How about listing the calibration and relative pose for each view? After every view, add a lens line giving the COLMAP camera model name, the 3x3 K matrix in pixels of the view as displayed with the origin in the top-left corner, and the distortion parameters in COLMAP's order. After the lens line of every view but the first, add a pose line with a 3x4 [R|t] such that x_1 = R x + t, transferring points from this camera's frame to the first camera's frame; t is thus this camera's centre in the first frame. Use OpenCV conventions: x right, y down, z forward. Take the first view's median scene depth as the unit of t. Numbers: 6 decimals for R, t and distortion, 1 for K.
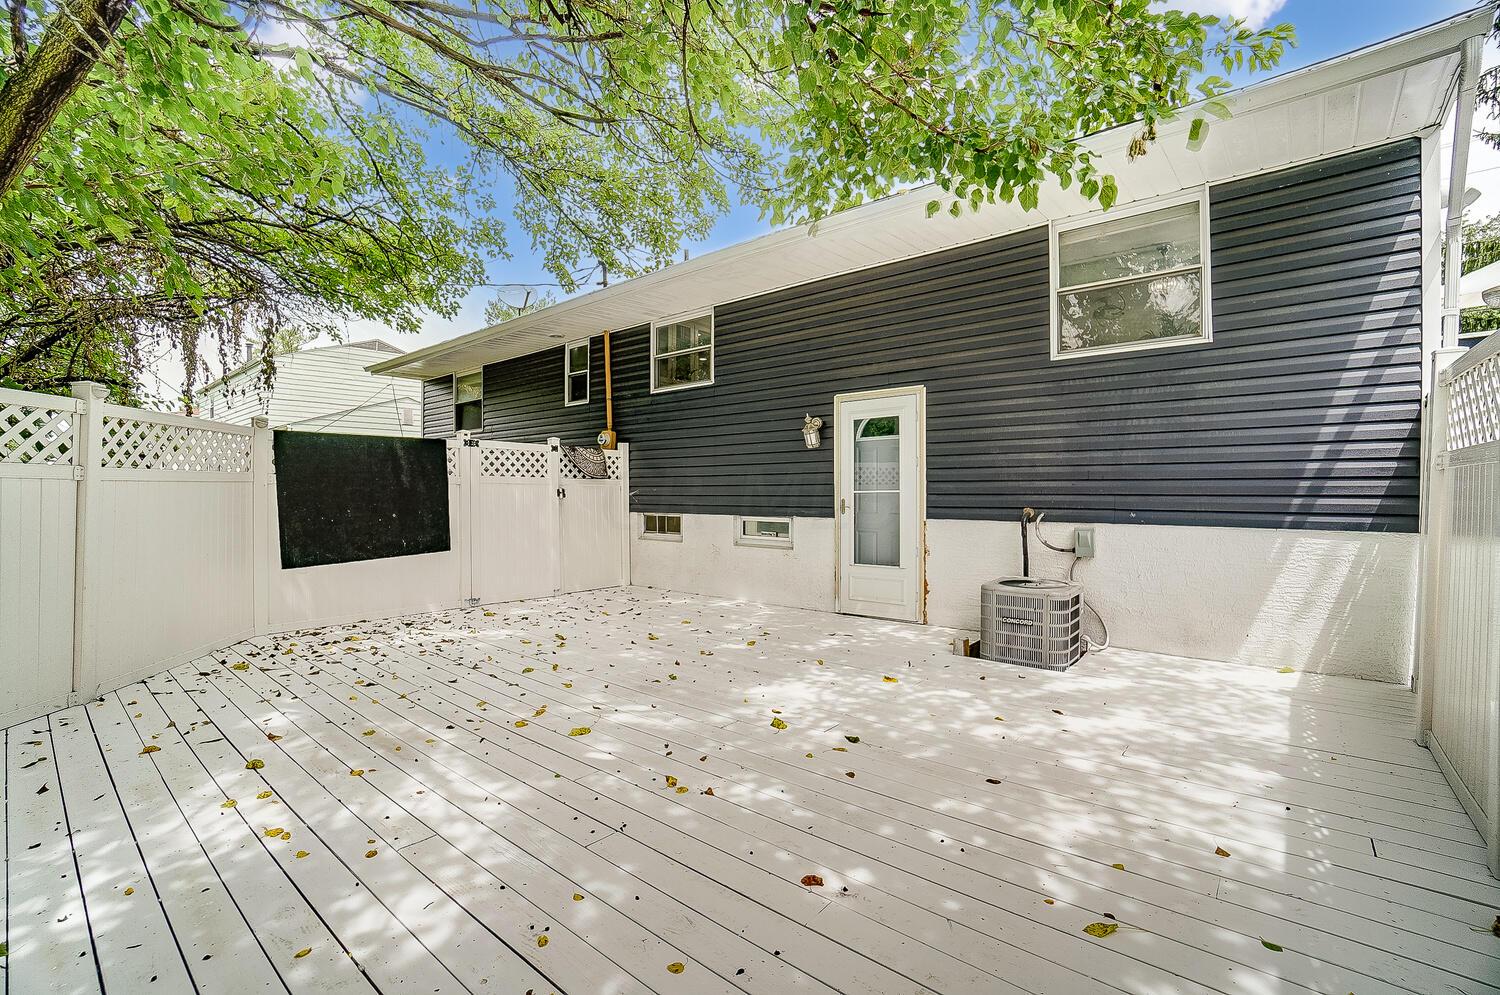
lens RADIAL K [[667.7, 0, 766.2], [0, 667.7, 500.6], [0, 0, 1]] dist [-0.066430, 0.030211]
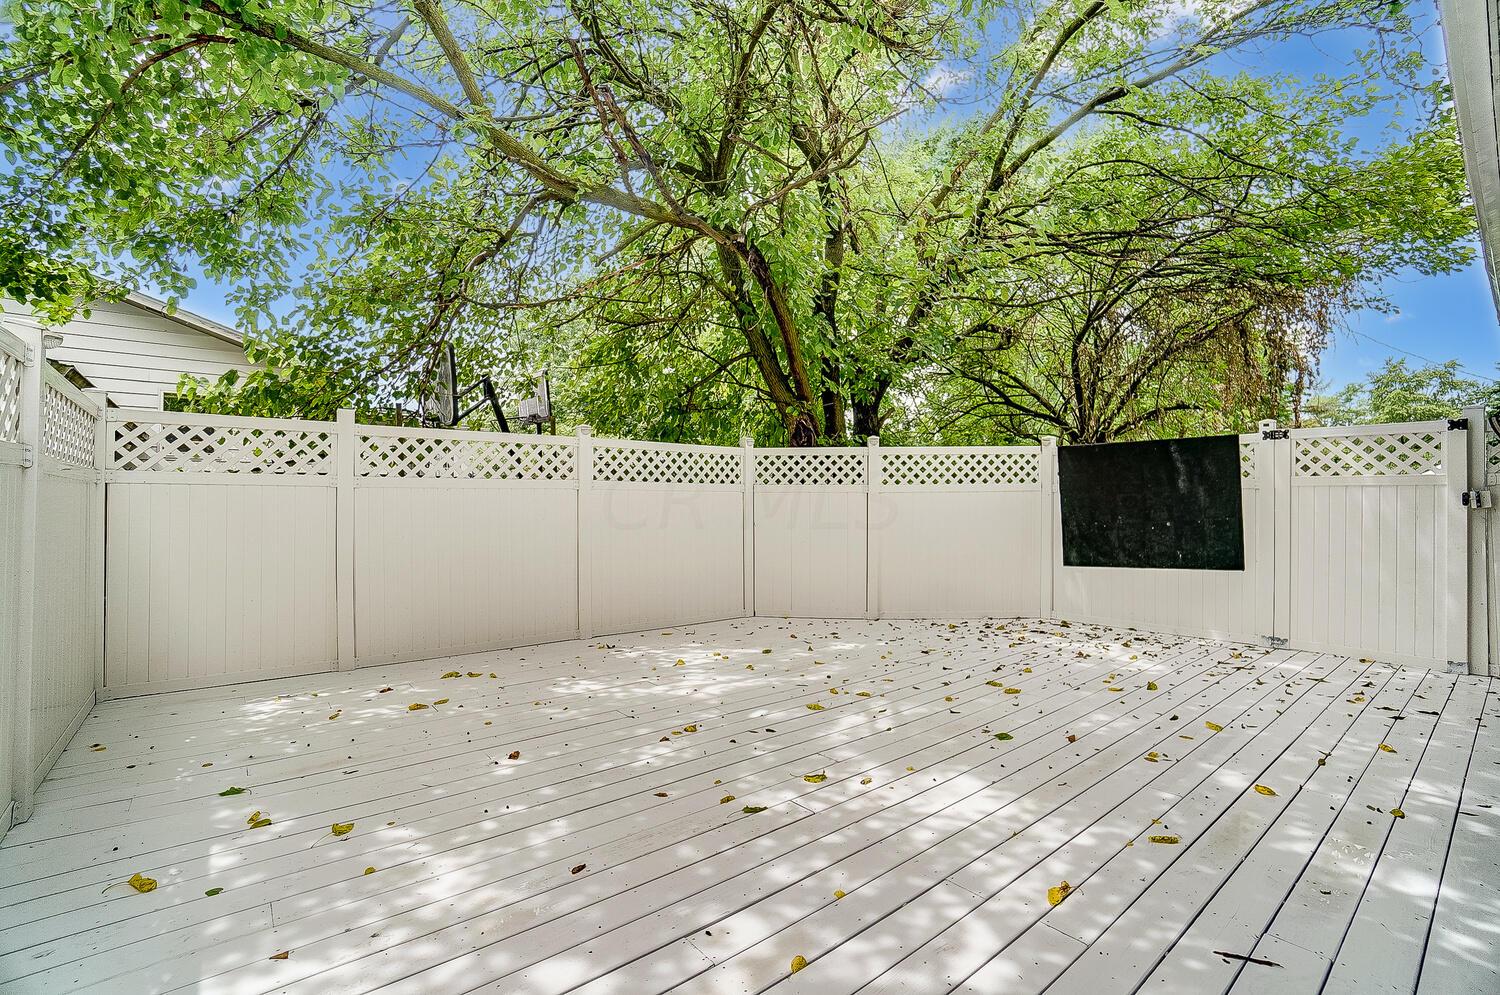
lens RADIAL K [[650.4, 0, 731.0], [0, 650.4, 494.4], [0, 0, 1]] dist [-0.025900, 0.013096]
pose [[-0.223235, -0.010249, -0.974711, 1.030066], [-0.002837, 0.999947, -0.009864, -0.018764], [0.974760, 0.000564, -0.223252, 1.301885]]
